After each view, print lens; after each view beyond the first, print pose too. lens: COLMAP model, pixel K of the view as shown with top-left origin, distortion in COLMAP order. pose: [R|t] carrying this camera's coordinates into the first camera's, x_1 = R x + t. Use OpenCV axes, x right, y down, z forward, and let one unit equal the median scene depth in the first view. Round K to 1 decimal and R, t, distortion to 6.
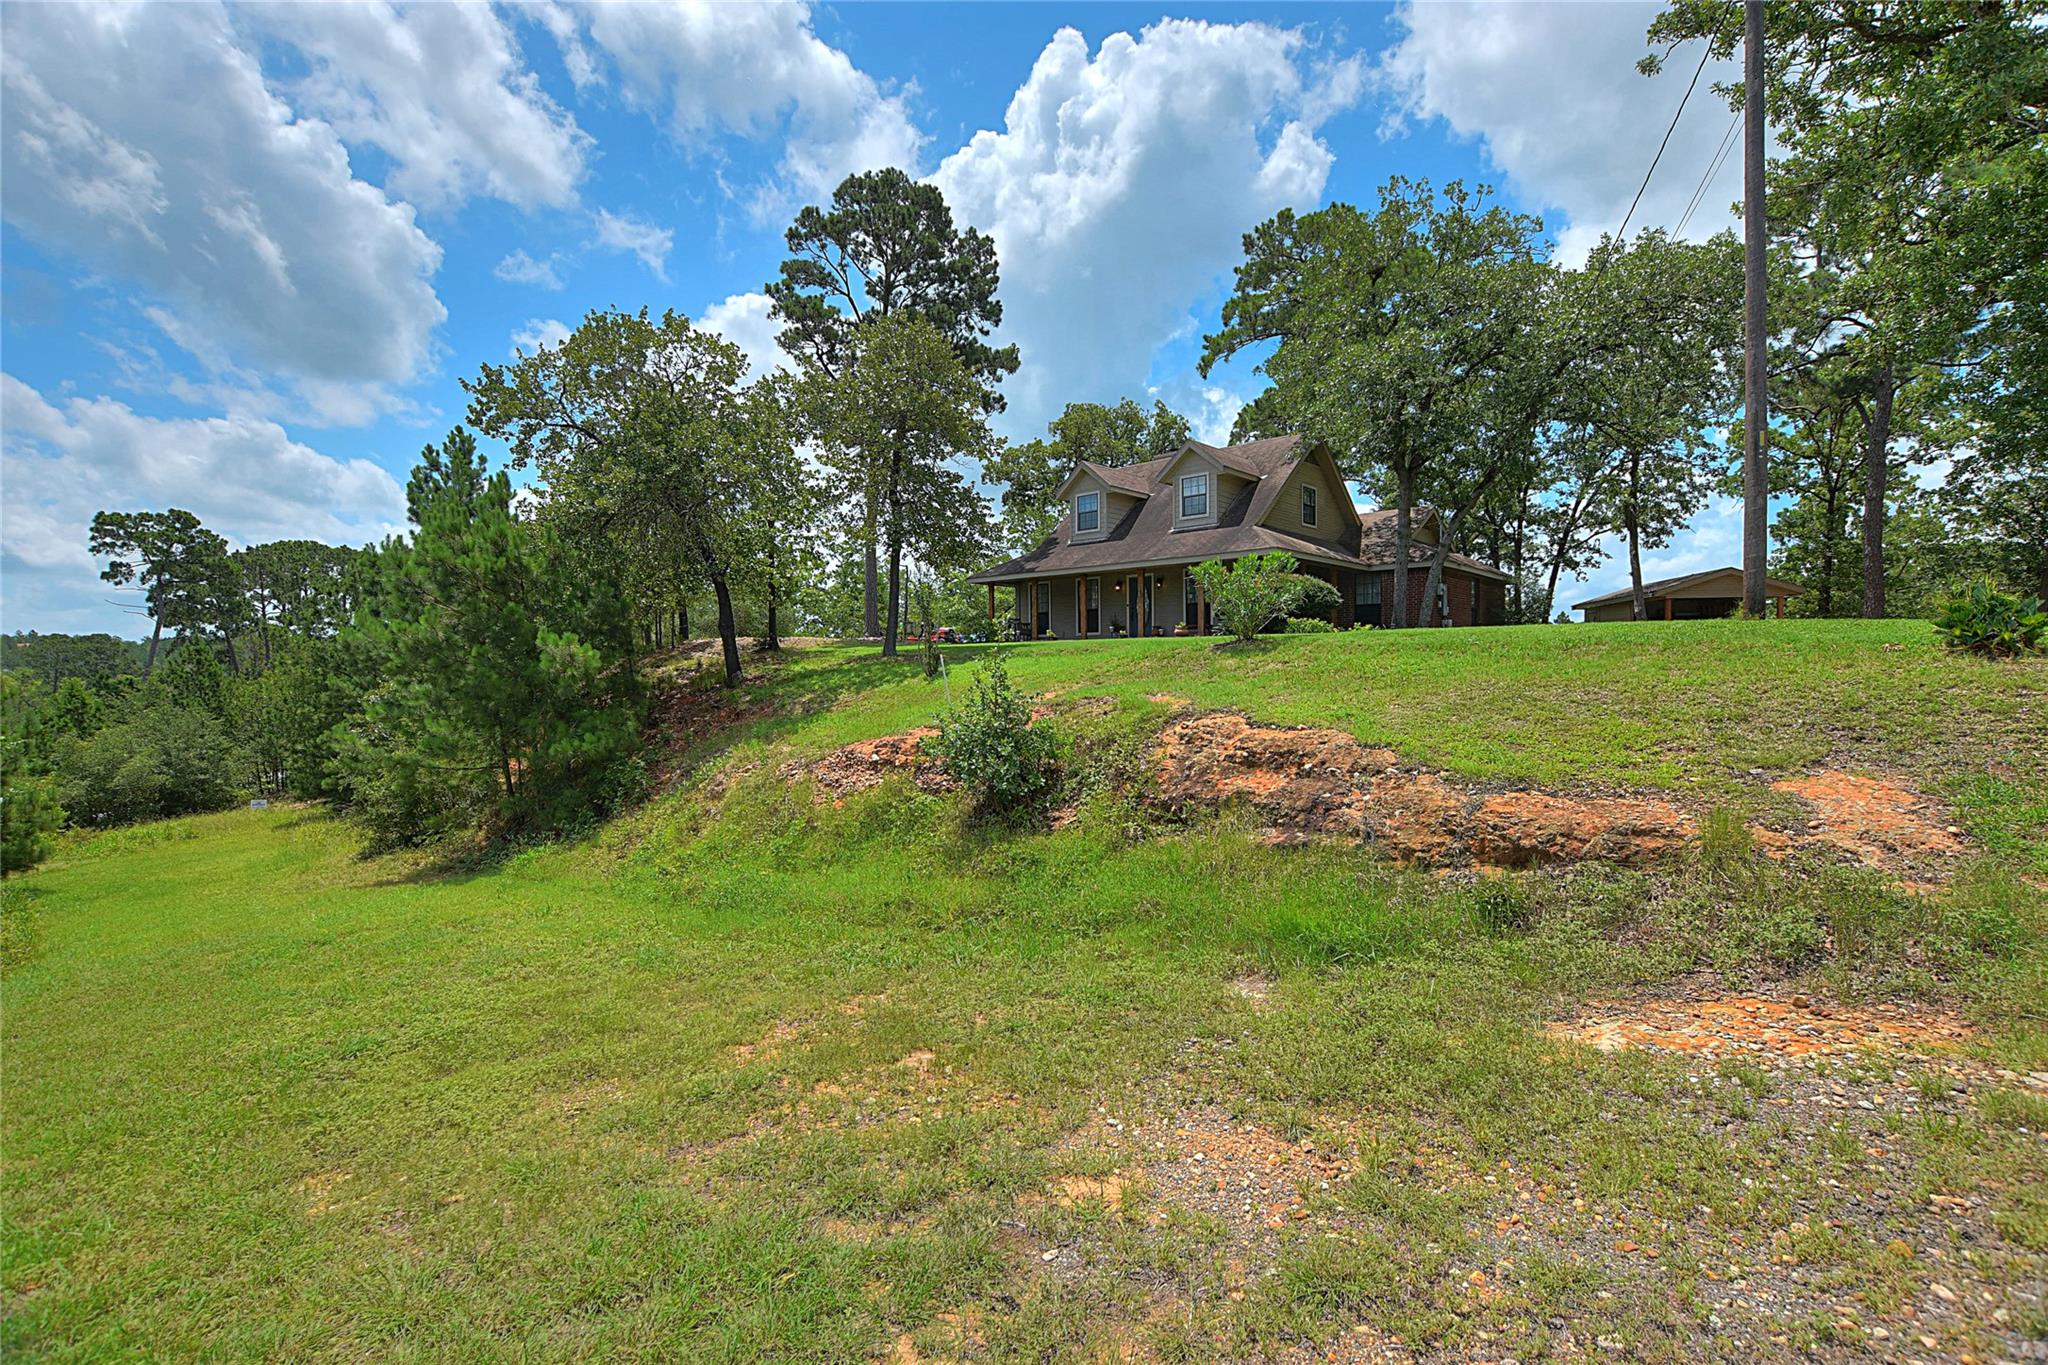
lens RADIAL K [[896.2, 0, 1011.7], [0, 896.2, 679.8], [0, 0, 1]] dist [-0.027673, -0.000173]
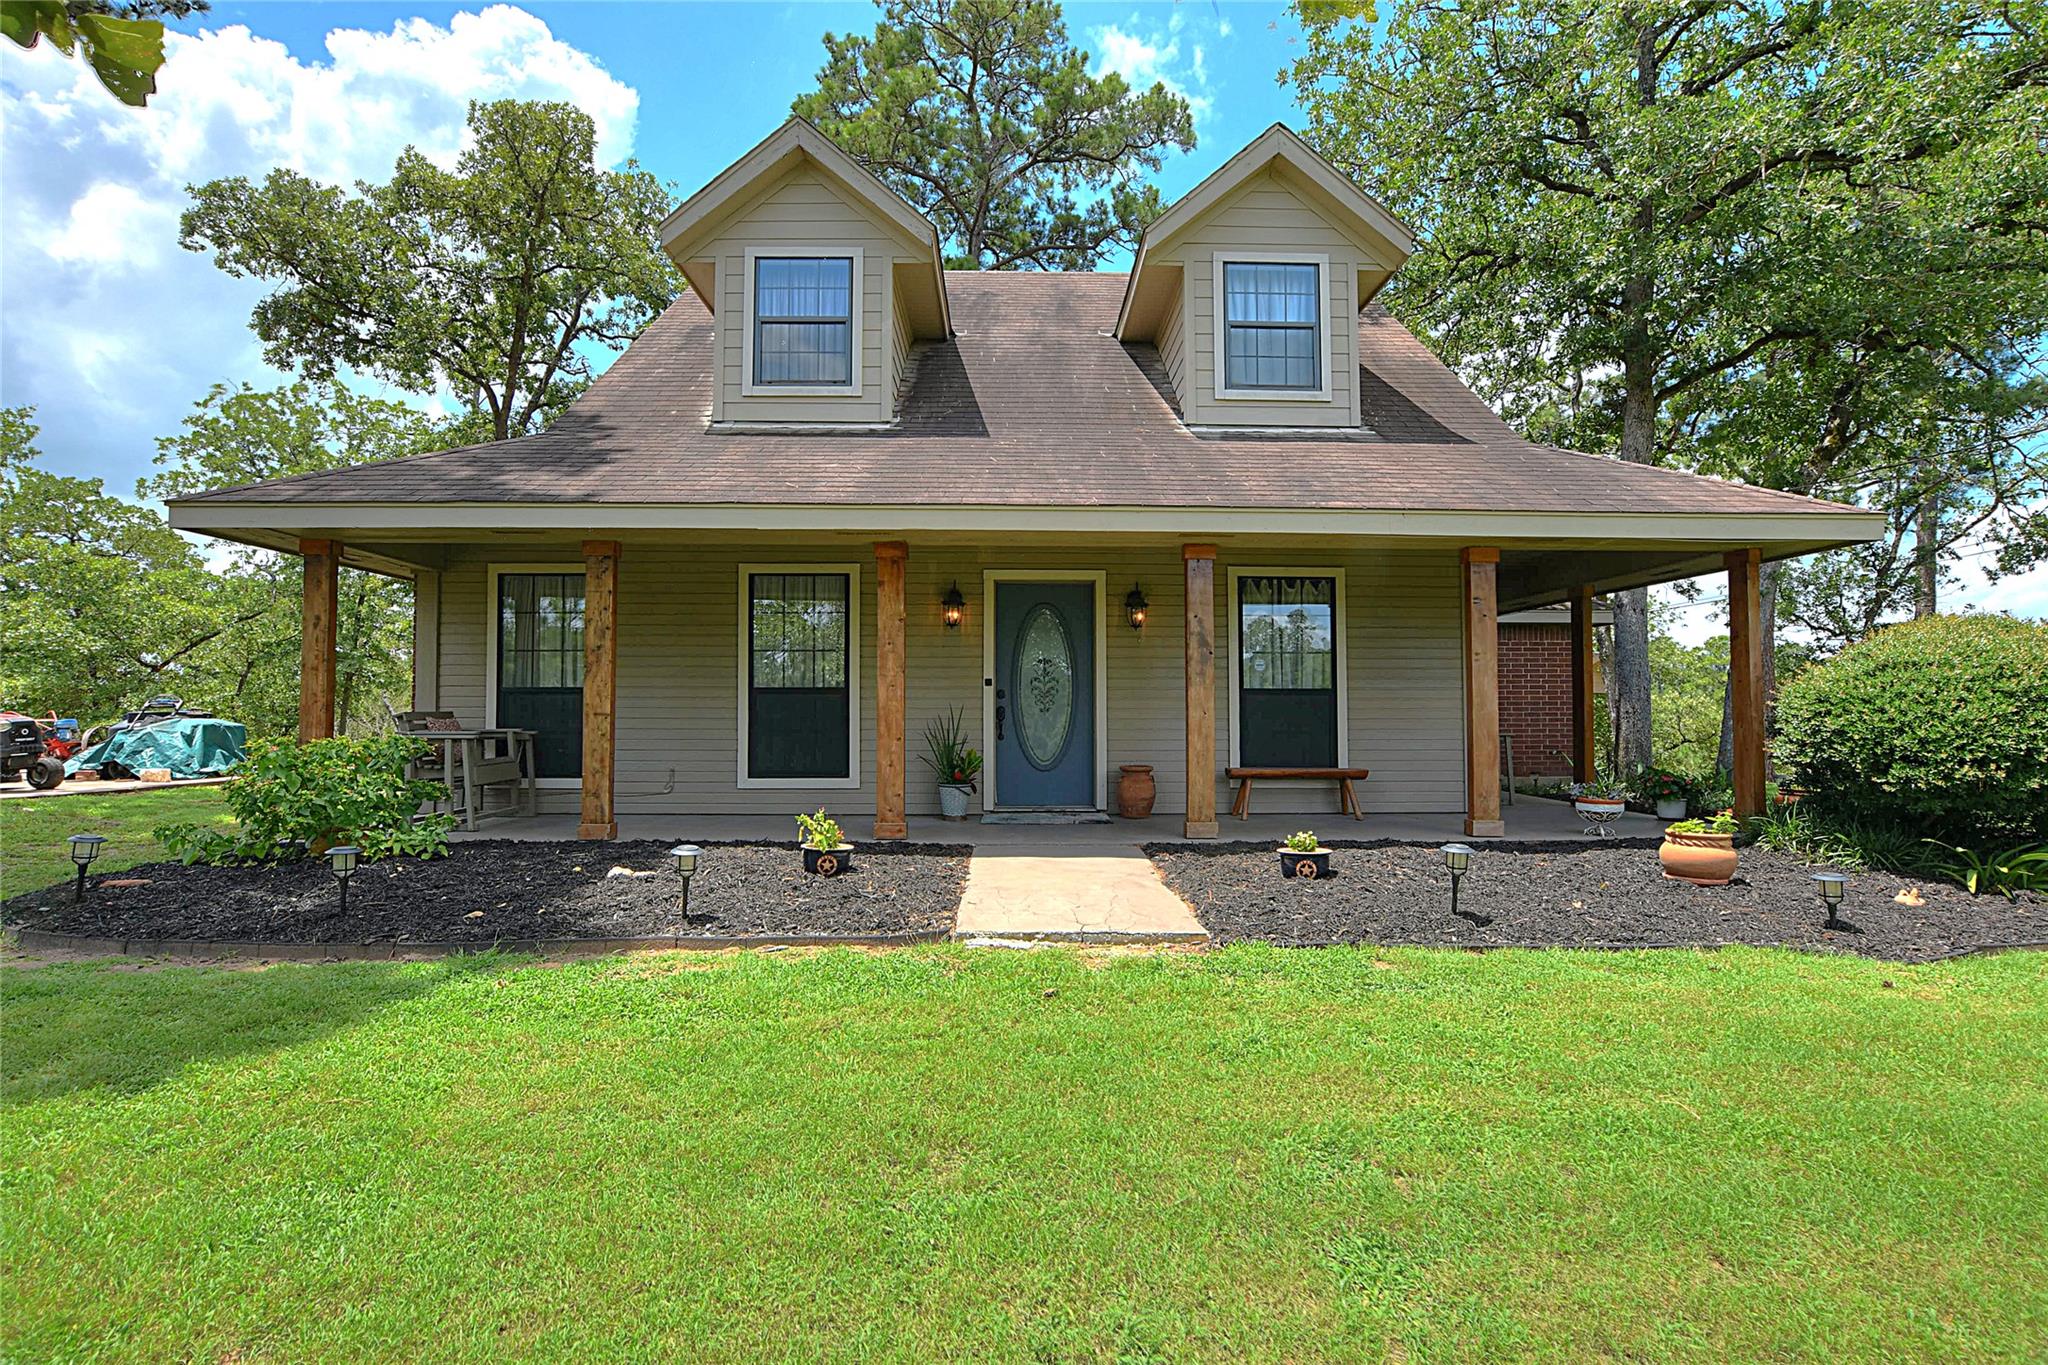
lens RADIAL K [[904.7, 0, 1024.5], [0, 904.7, 671.2], [0, 0, 1]] dist [-0.024993, 0.000259]
pose [[0.698317, 0.040237, 0.714657, -0.052901], [0.004685, 0.998140, -0.060776, -0.065056], [-0.715773, 0.045789, 0.696830, 0.745800]]
